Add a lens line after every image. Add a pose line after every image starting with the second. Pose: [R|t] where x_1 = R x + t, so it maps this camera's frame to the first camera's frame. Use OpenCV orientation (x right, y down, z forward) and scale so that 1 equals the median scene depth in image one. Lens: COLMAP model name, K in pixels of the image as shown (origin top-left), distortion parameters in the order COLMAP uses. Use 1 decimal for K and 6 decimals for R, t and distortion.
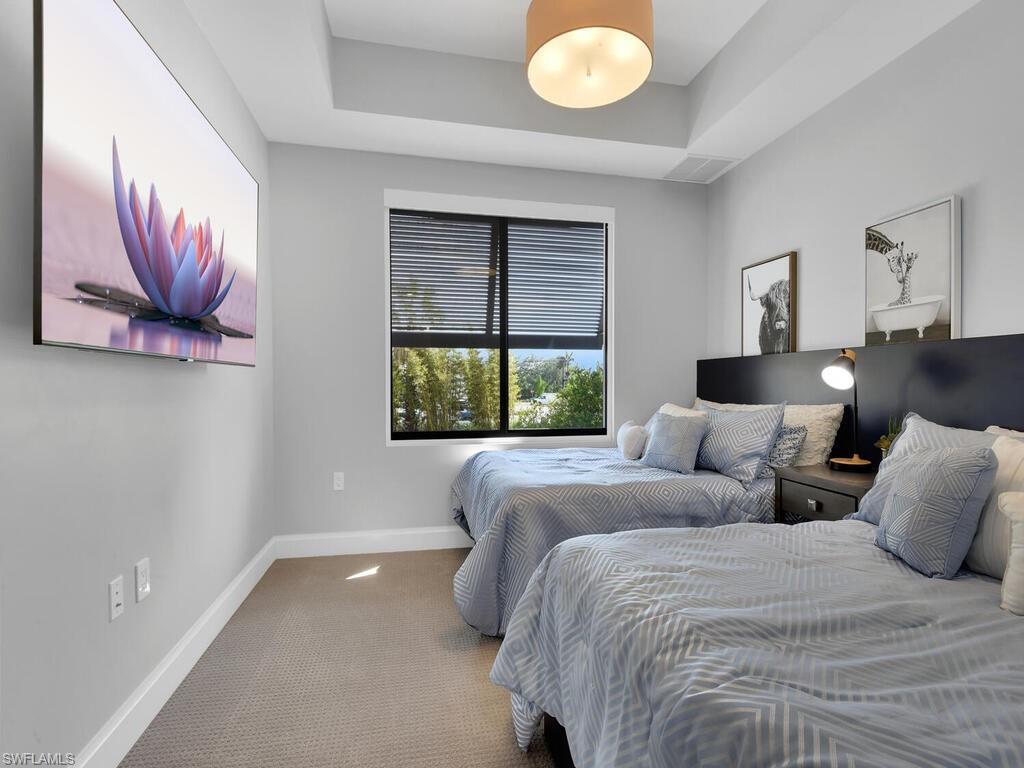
lens RADIAL K [[473.6, 0, 514.4], [0, 473.6, 385.7], [0, 0, 1]] dist [-0.001286, -0.000735]
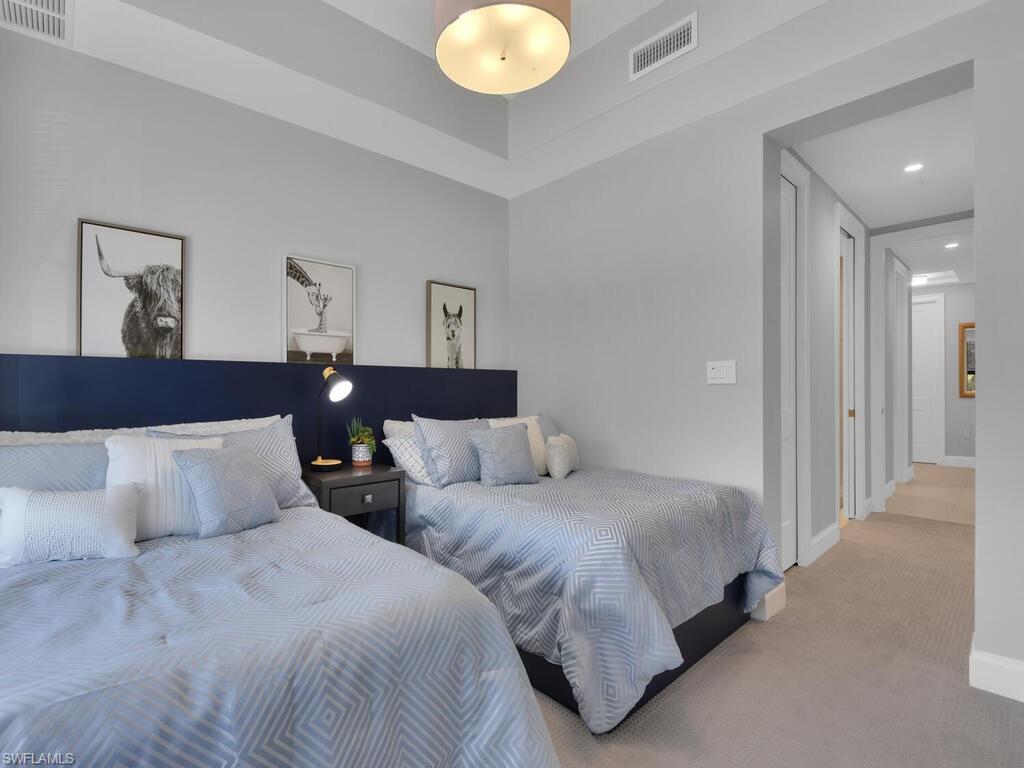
lens RADIAL K [[473.6, 0, 514.4], [0, 473.6, 385.7], [0, 0, 1]] dist [-0.001286, -0.000735]
pose [[-0.499986, 0.005080, 0.866019, -0.492650], [0.004834, 0.999984, -0.003075, -0.021683], [-0.866020, 0.002649, -0.500002, 1.084446]]
